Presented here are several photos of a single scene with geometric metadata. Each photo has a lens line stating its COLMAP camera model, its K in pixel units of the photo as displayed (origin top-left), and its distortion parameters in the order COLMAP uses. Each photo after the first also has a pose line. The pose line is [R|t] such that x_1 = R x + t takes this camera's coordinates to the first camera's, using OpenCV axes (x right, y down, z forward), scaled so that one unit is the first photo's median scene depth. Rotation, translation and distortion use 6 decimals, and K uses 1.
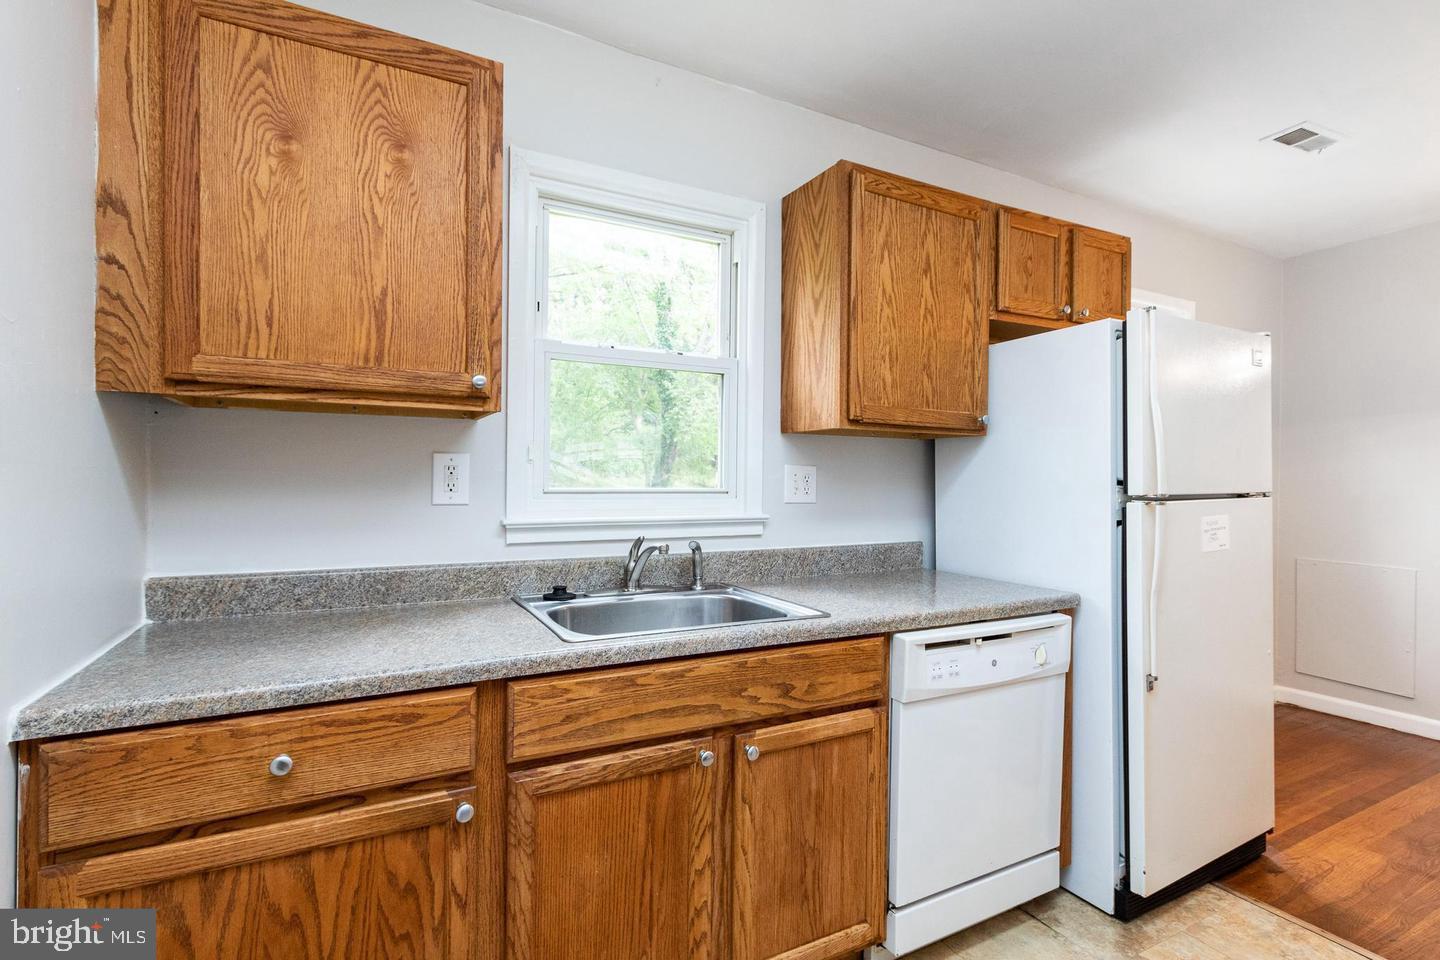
lens RADIAL K [[660.0, 0, 708.2], [0, 660.0, 485.9], [0, 0, 1]] dist [0.002574, -0.000381]
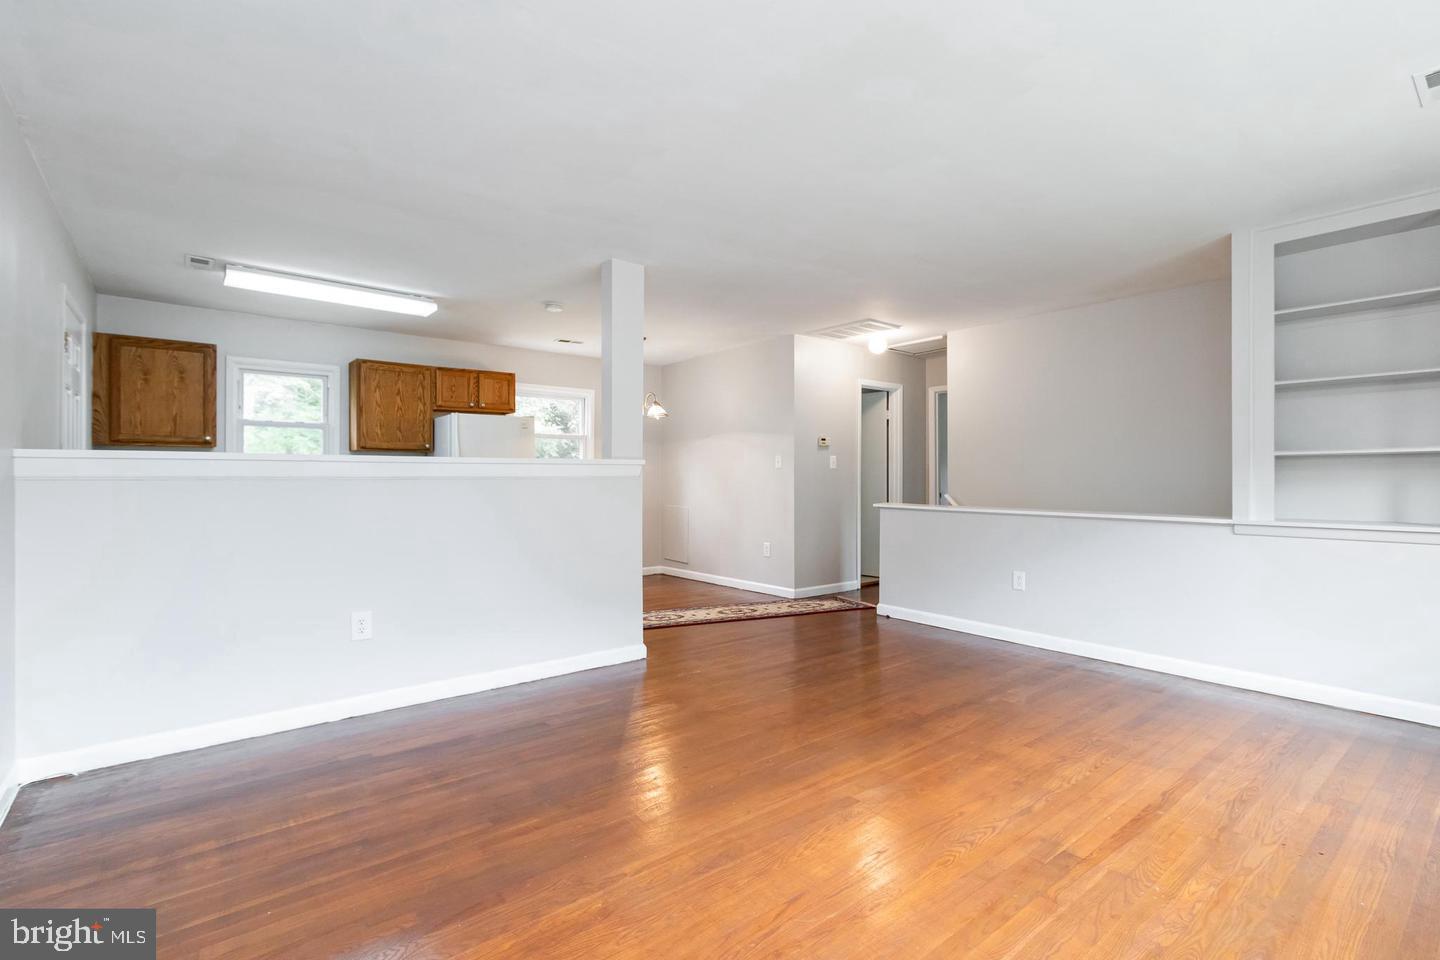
lens RADIAL K [[670.0, 0, 714.8], [0, 670.0, 478.0], [0, 0, 1]] dist [0.001340, 0.000430]
pose [[0.982587, -0.003249, 0.185777, 1.533929], [0.004158, 0.999981, -0.004503, 0.070922], [-0.185759, 0.005198, 0.982582, -2.806949]]
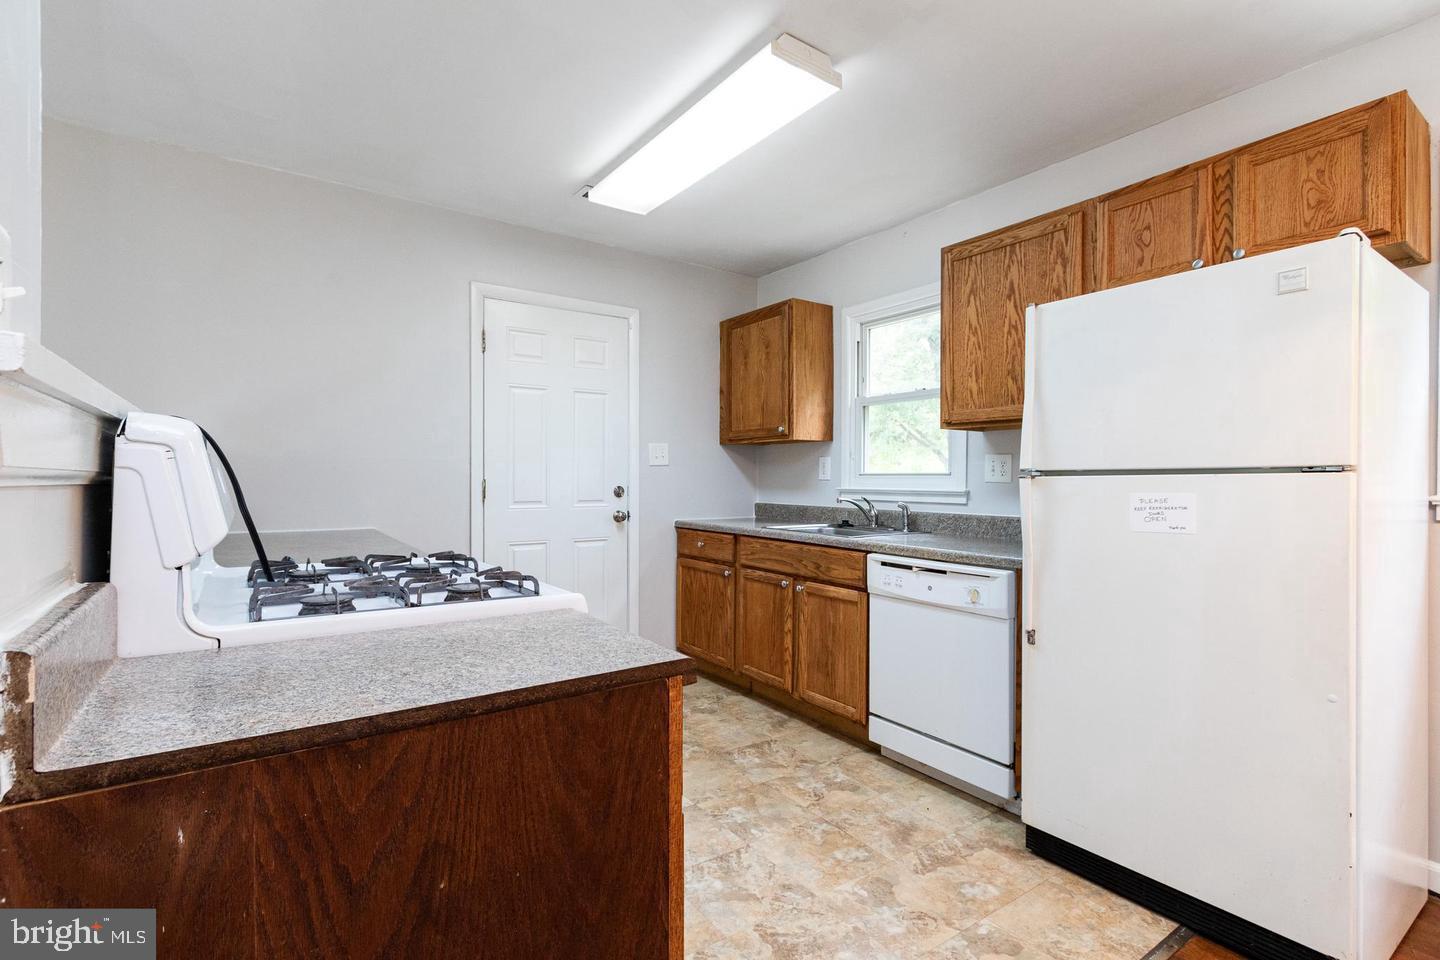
lens RADIAL K [[660.0, 0, 708.2], [0, 660.0, 485.9], [0, 0, 1]] dist [0.002574, -0.000381]
pose [[0.131267, 0.006620, -0.991325, 2.040719], [-0.009145, 0.999943, 0.005467, 0.046080], [0.991305, 0.008348, 0.131320, 0.369256]]
